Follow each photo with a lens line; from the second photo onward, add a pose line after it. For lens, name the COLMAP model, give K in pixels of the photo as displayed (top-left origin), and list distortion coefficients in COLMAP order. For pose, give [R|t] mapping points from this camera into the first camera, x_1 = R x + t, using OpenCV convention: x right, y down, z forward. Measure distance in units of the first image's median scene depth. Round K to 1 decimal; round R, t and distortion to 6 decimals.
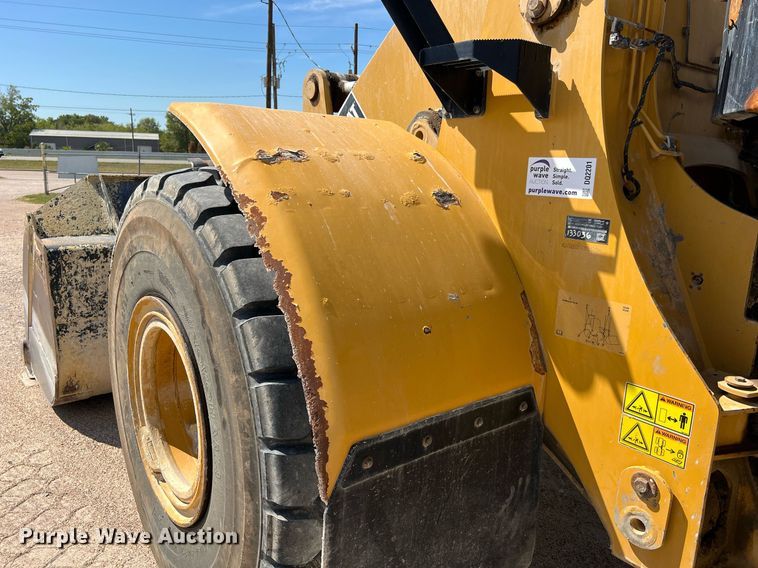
lens RADIAL K [[574.6, 0, 386.0], [0, 574.6, 291.6], [0, 0, 1]] dist [0.043648, -0.052321]
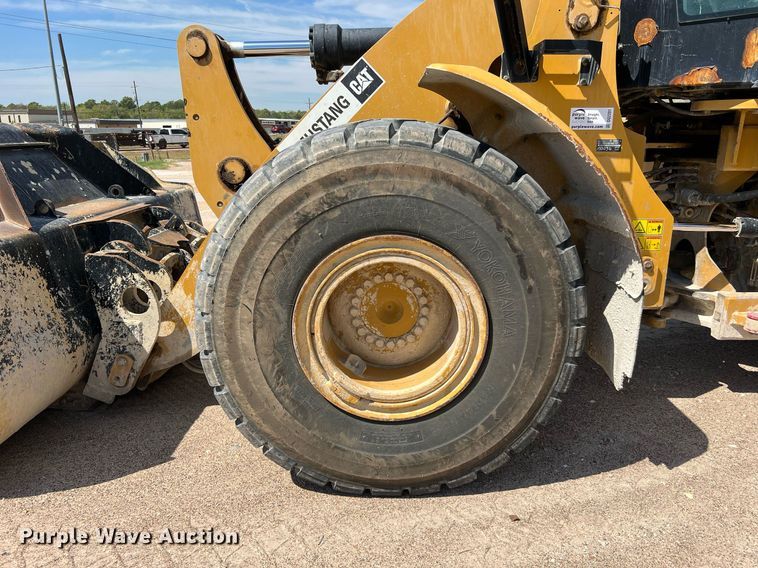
lens RADIAL K [[574.6, 0, 364.3], [0, 574.6, 298.6], [0, 0, 1]] dist [0.043648, -0.052321]
pose [[0.638751, -0.230028, 0.734224, -1.725152], [0.193054, 0.971652, 0.136462, -0.032044], [-0.744800, 0.054579, 0.665052, 0.354814]]
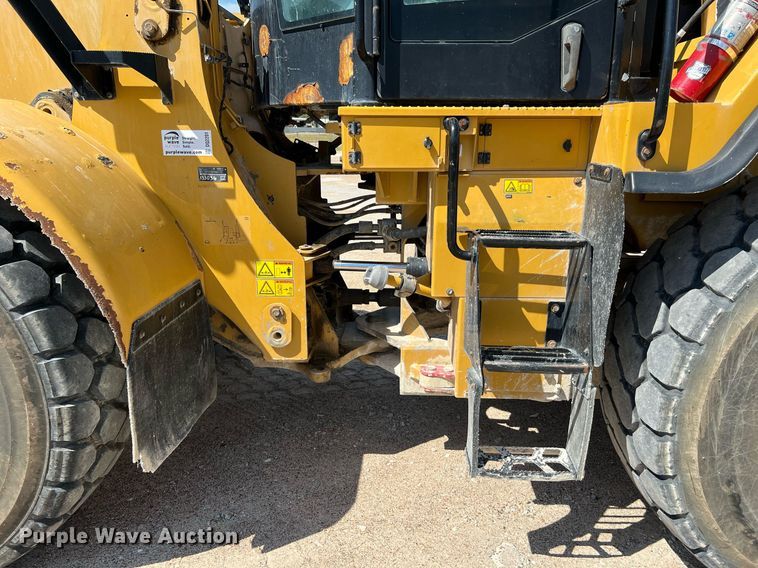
lens RADIAL K [[574.6, 0, 376.1], [0, 574.6, 293.2], [0, 0, 1]] dist [0.043648, -0.052321]
pose [[0.662524, -0.229337, 0.713069, -0.596449], [0.182877, 0.972692, 0.142923, 0.070981], [-0.726374, 0.035714, 0.686372, -0.449863]]
